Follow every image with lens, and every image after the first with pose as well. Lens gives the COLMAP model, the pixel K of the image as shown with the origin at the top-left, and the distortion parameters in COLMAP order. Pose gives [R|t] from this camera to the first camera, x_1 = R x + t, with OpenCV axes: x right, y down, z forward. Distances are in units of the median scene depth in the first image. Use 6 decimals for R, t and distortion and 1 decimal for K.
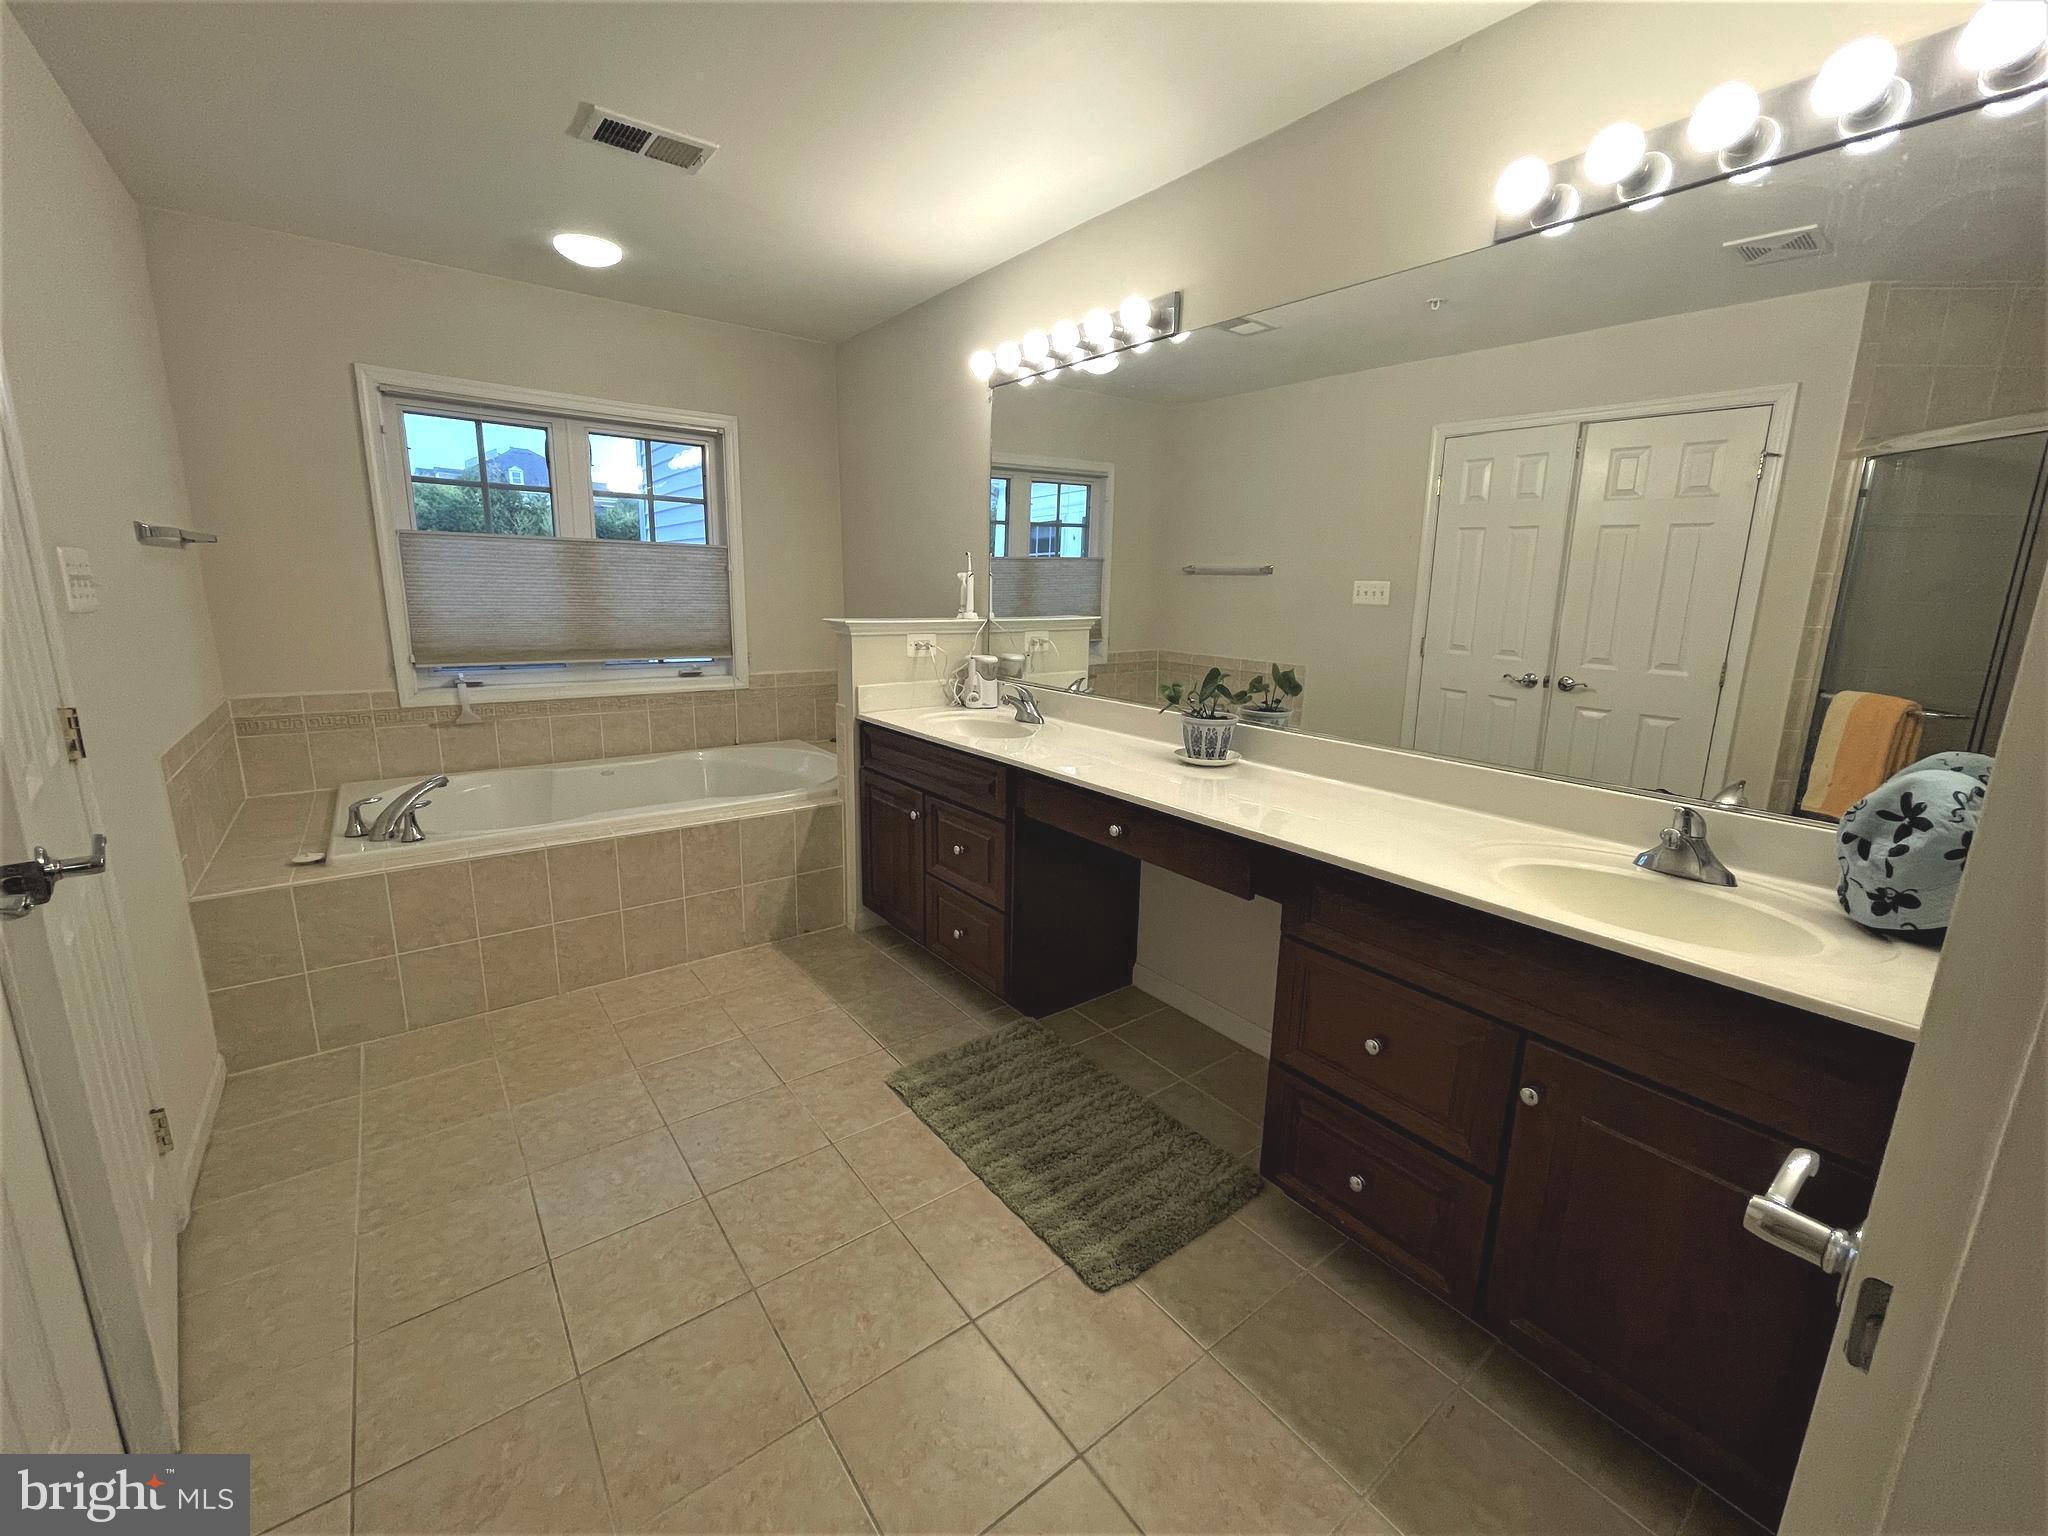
lens RADIAL K [[830.8, 0, 1018.2], [0, 830.8, 763.5], [0, 0, 1]] dist [-0.002626, 0.000064]
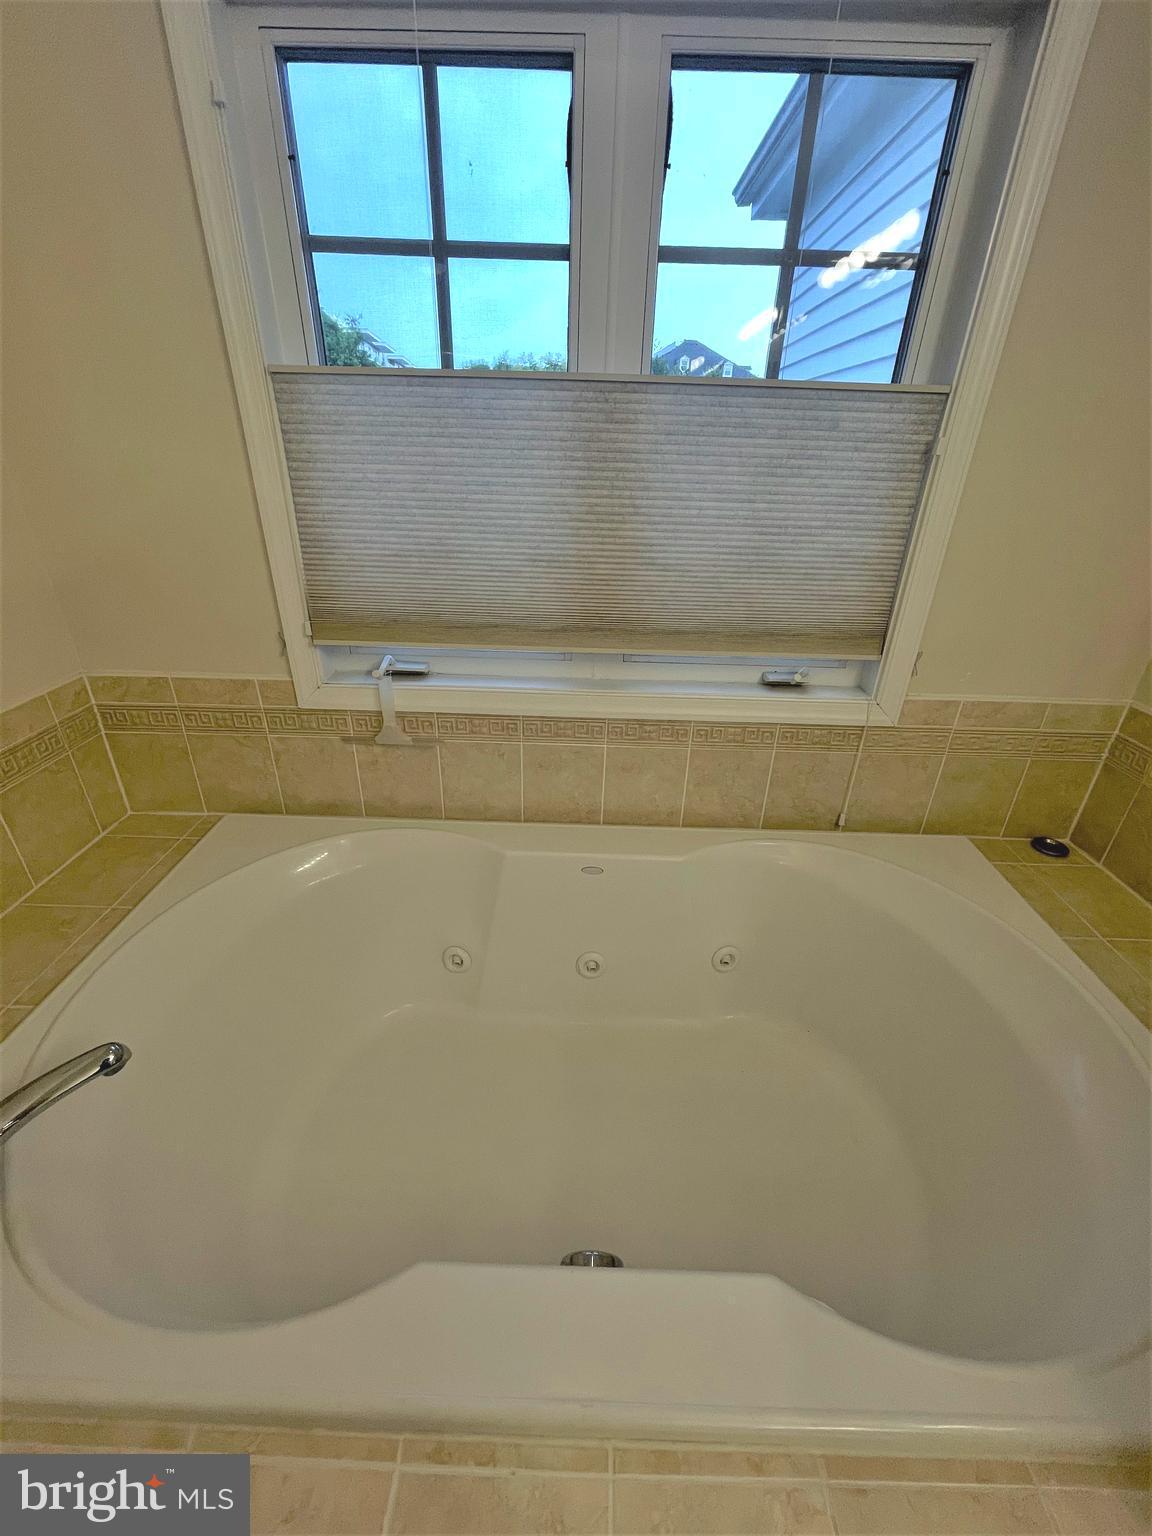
lens RADIAL K [[623.1, 0, 576.1], [0, 623.1, 768.7], [0, 0, 1]] dist [-0.002626, 0.000064]
pose [[0.778855, 0.281966, -0.560250, -0.302642], [-0.139774, 0.948817, 0.283213, -0.165383], [0.611431, -0.142273, 0.778402, 0.706977]]
